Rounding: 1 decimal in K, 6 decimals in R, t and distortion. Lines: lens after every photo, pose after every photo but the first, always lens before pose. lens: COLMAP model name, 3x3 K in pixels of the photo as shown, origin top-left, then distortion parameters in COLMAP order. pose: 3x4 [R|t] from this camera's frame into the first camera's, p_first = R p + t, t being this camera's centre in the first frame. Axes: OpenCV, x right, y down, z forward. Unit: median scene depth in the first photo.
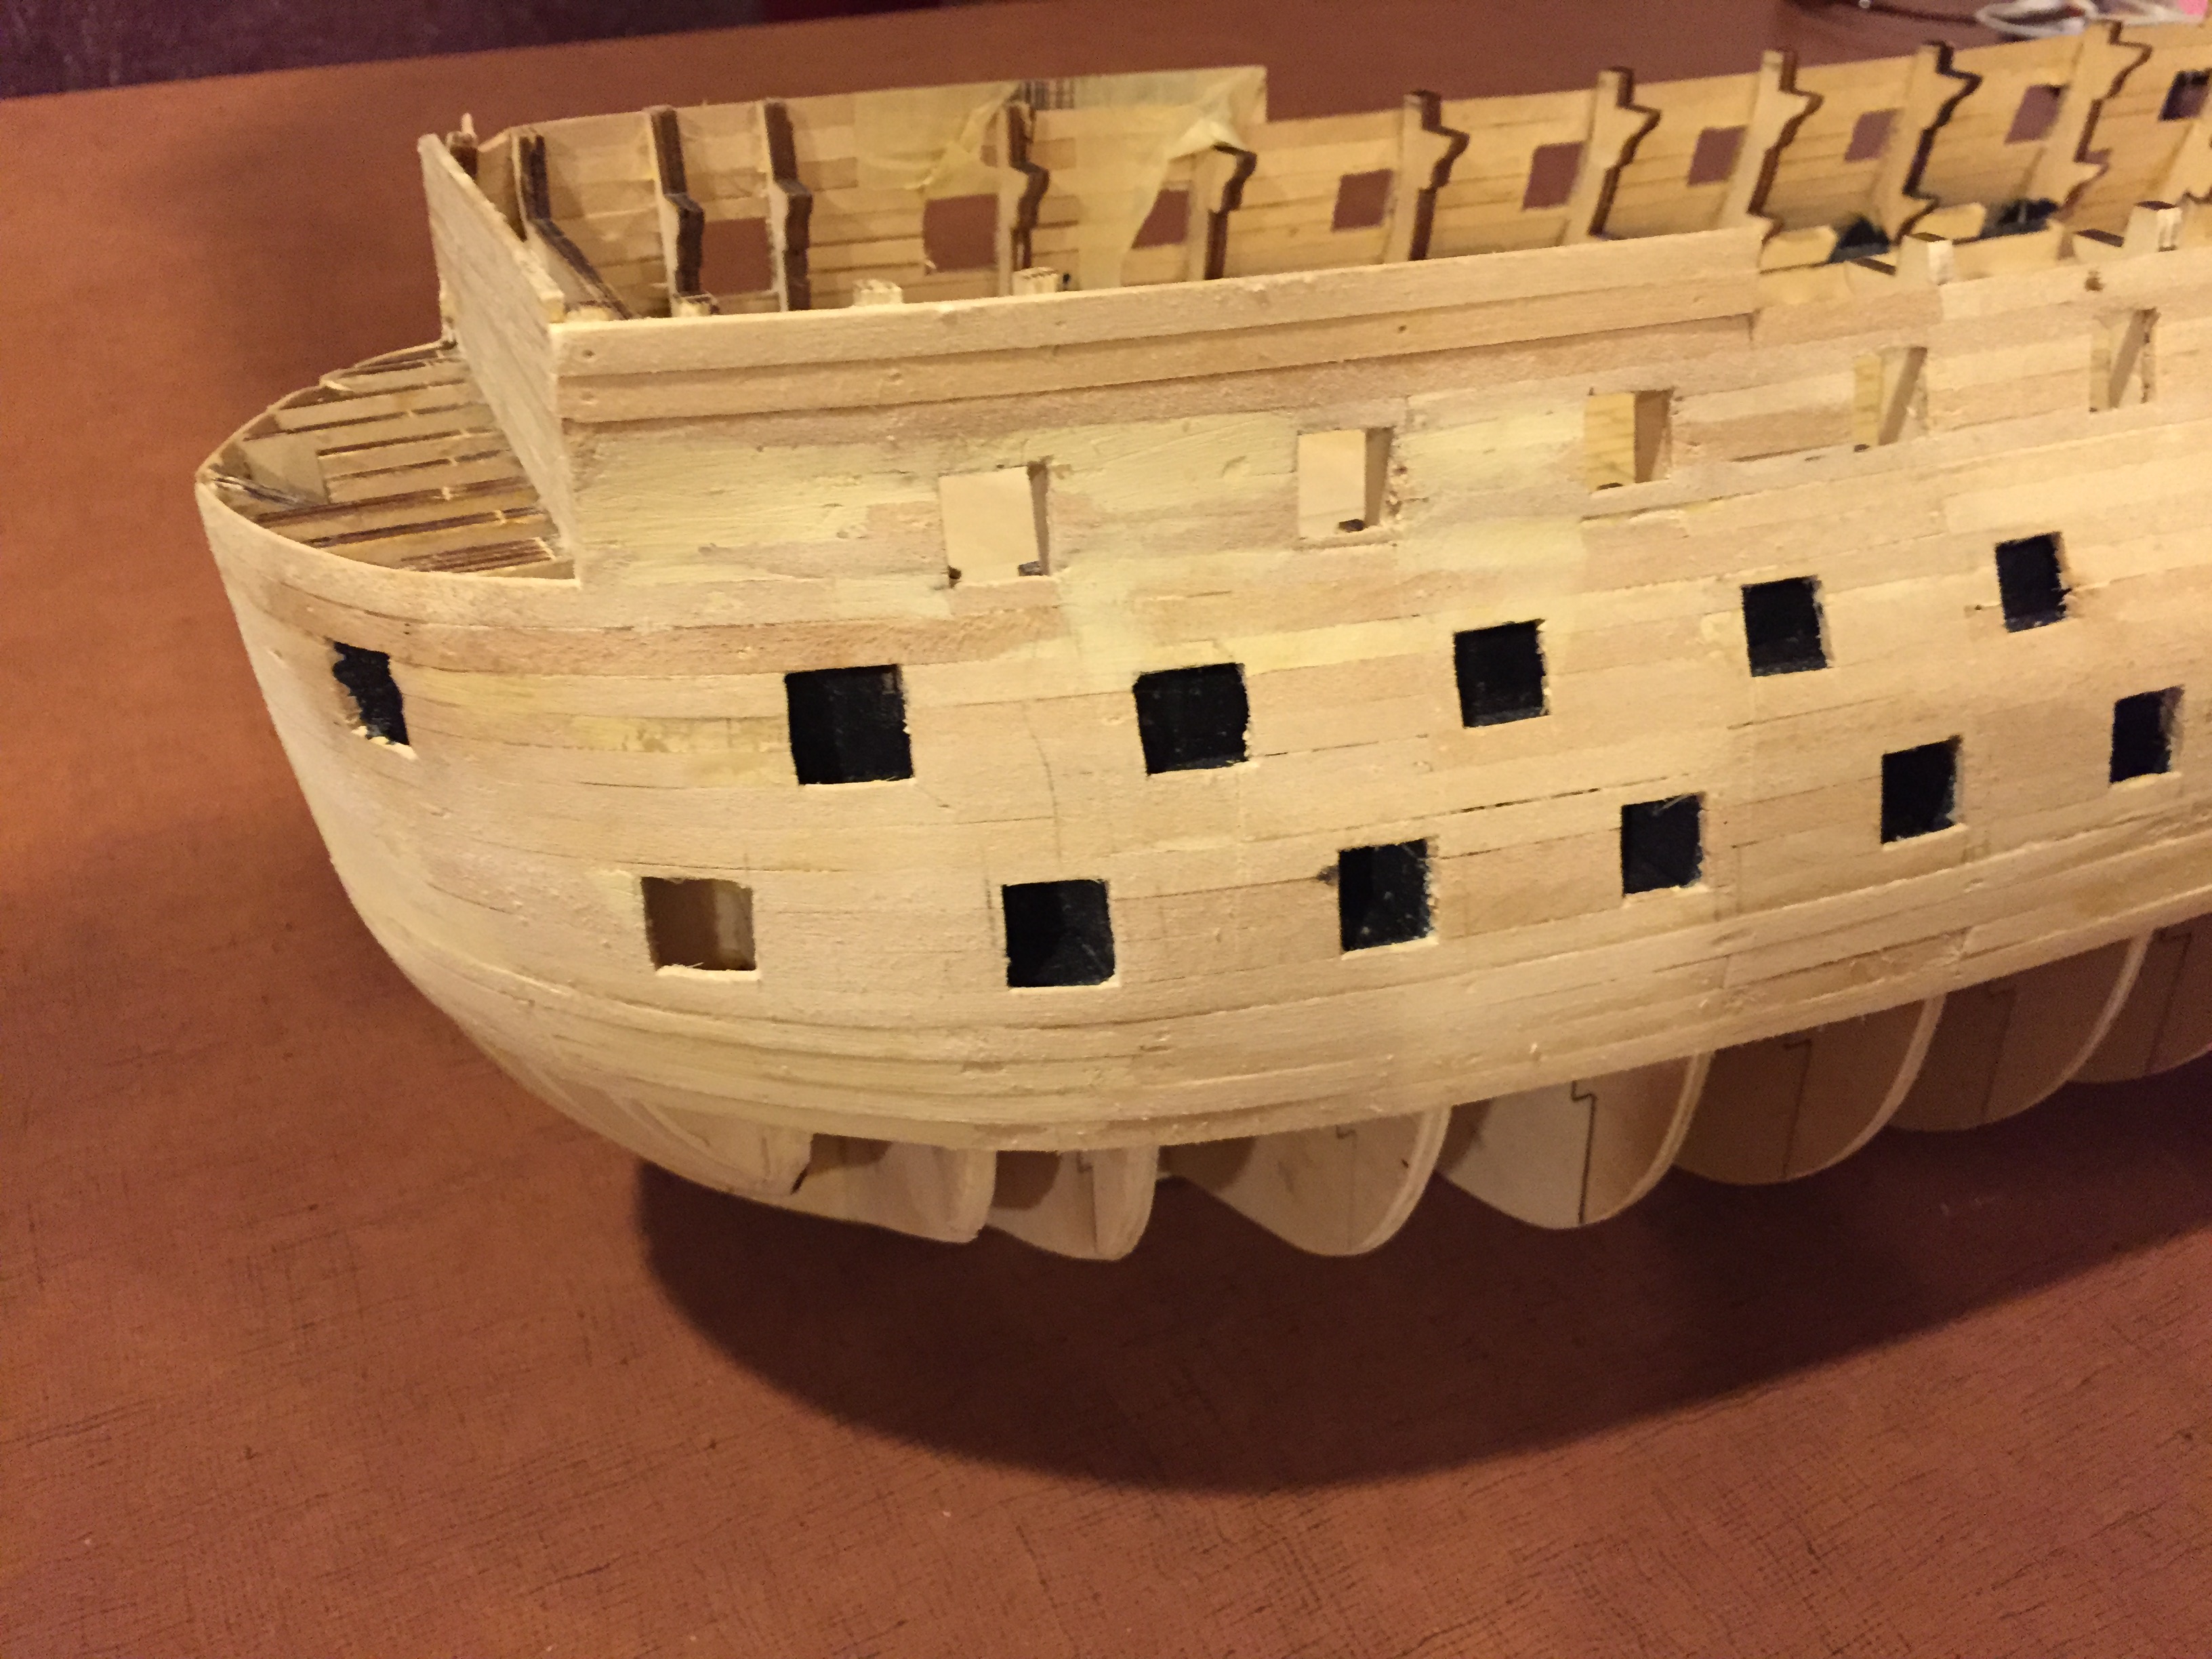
lens RADIAL K [[1927.0, 0, 1100.7], [0, 1927.0, 825.4], [0, 0, 1]] dist [0.065750, -0.101666]
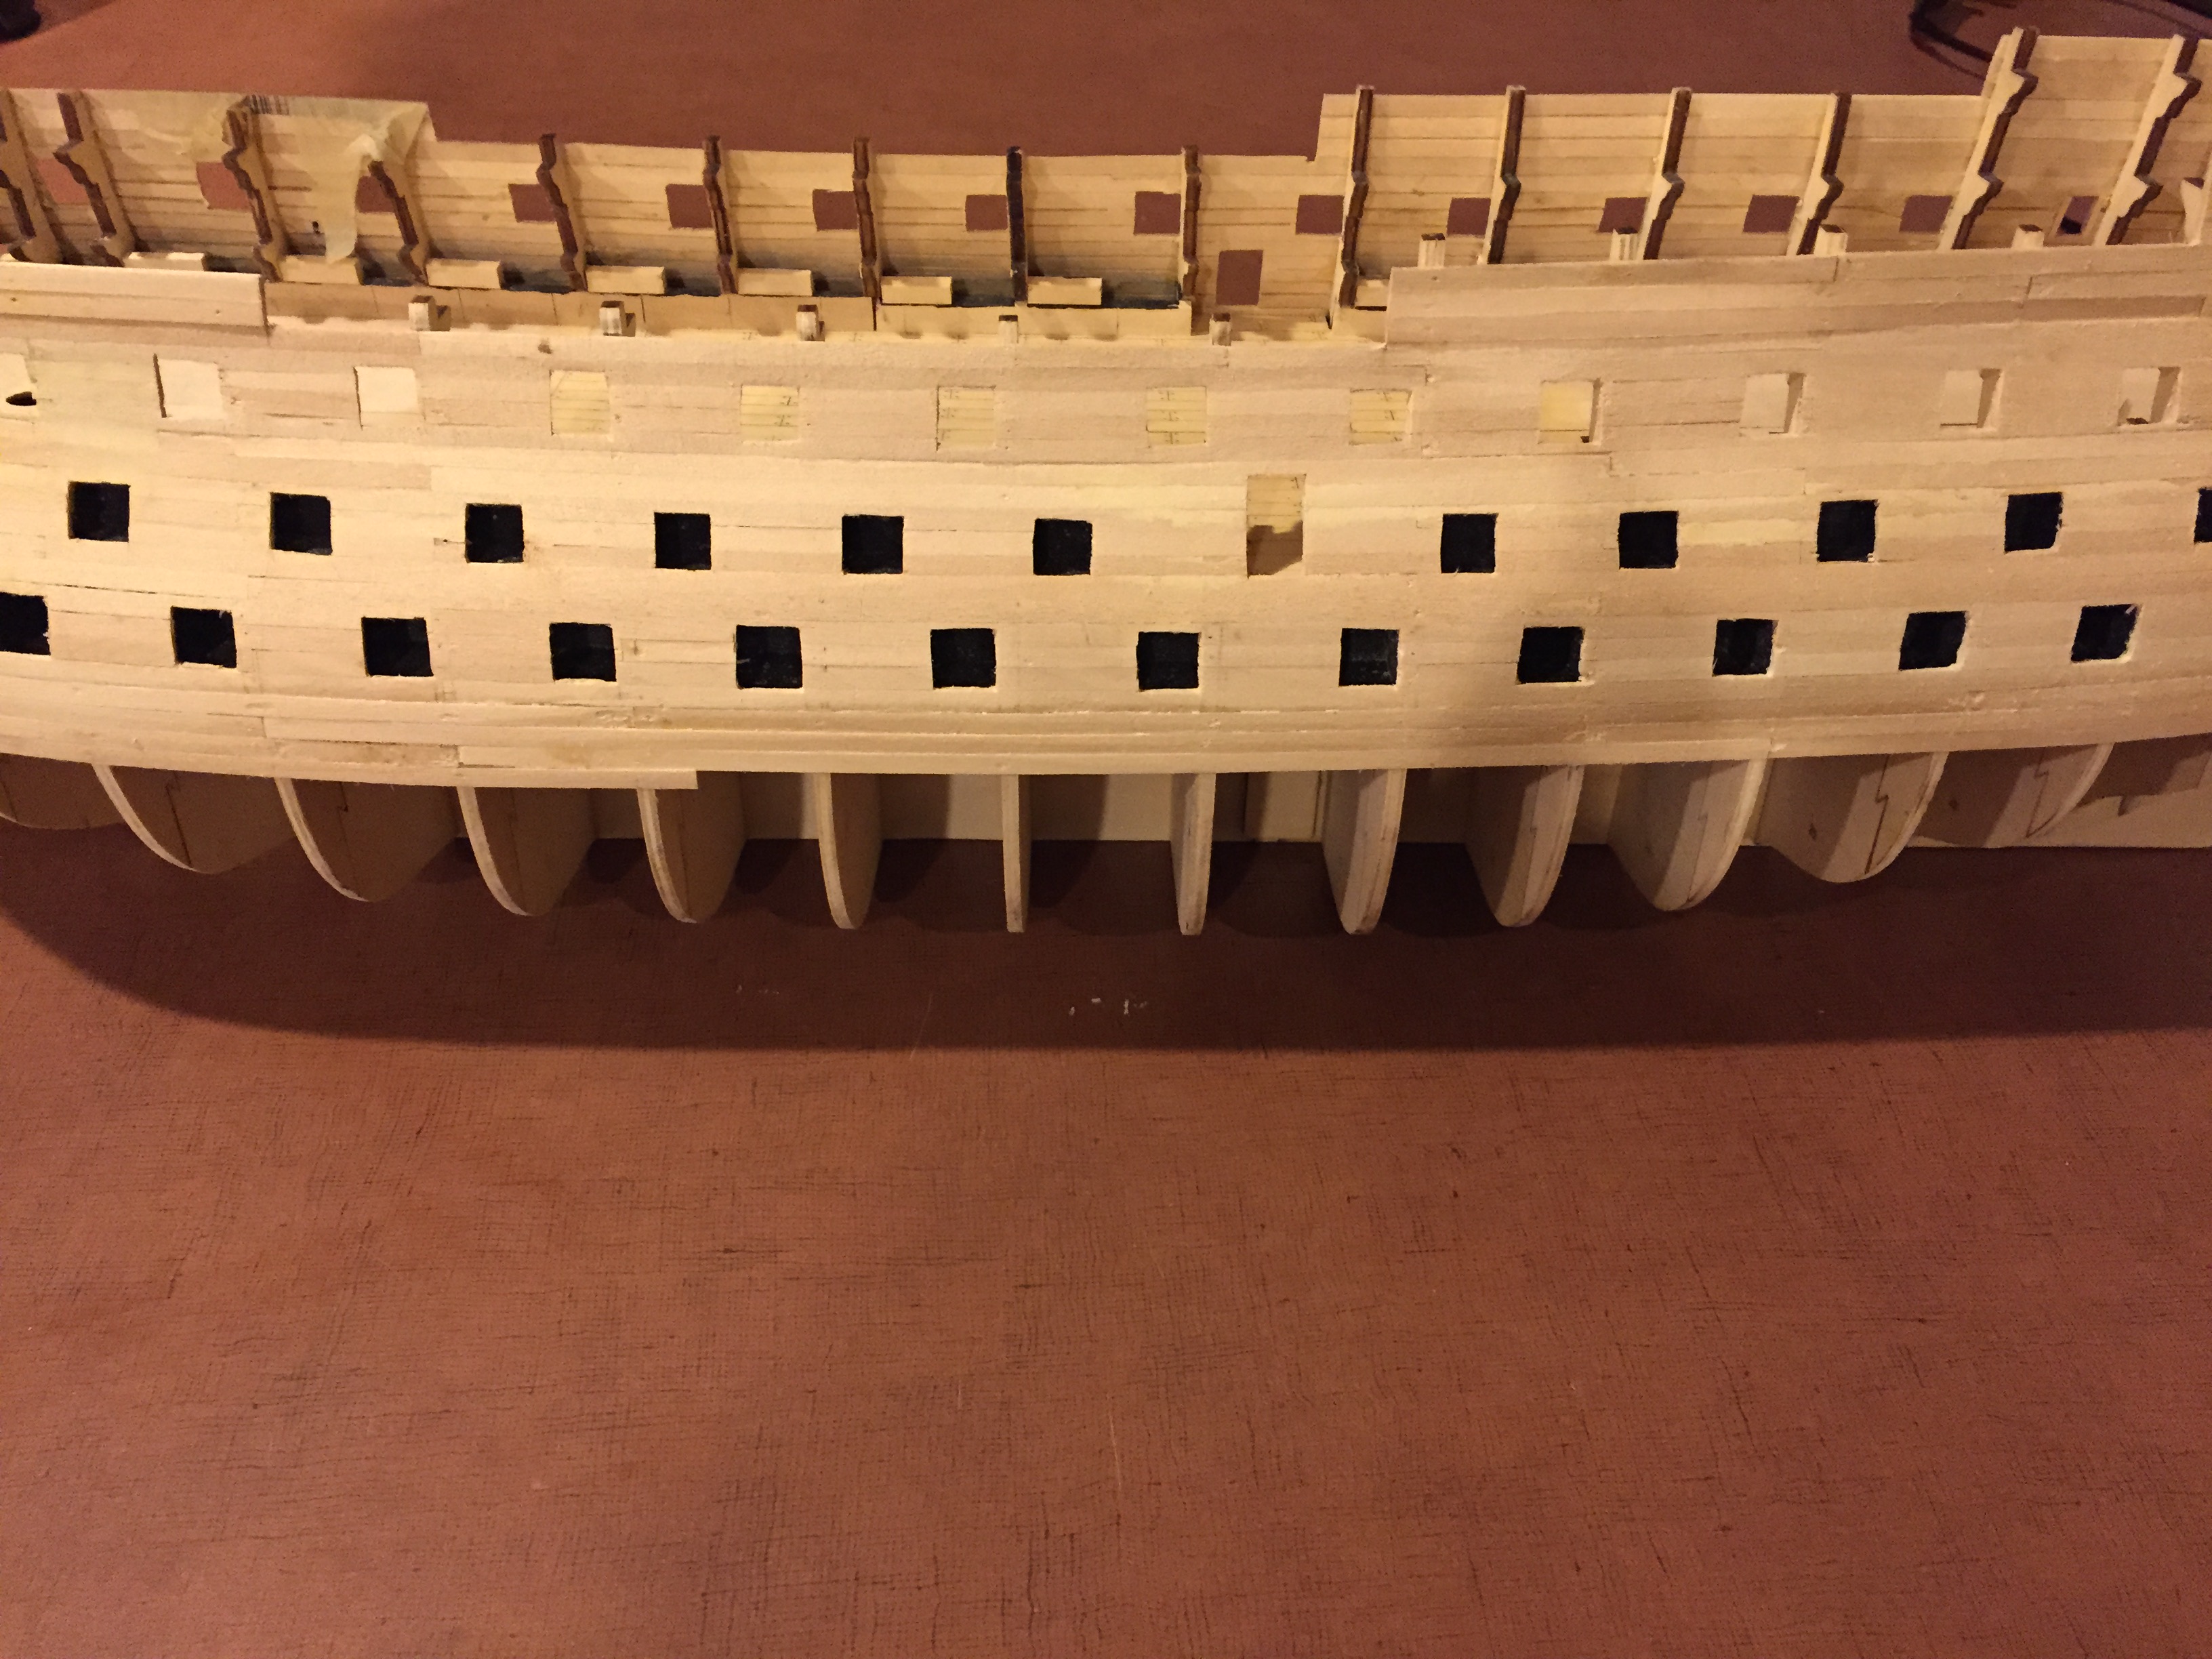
lens RADIAL K [[1927.0, 0, 1109.1], [0, 1927.0, 827.7], [0, 0, 1]] dist [0.065750, -0.101666]
pose [[0.924572, 0.247984, -0.289260, 1.193630], [-0.225359, 0.968089, 0.109626, -0.147677], [0.307215, -0.036170, 0.950953, -0.275494]]
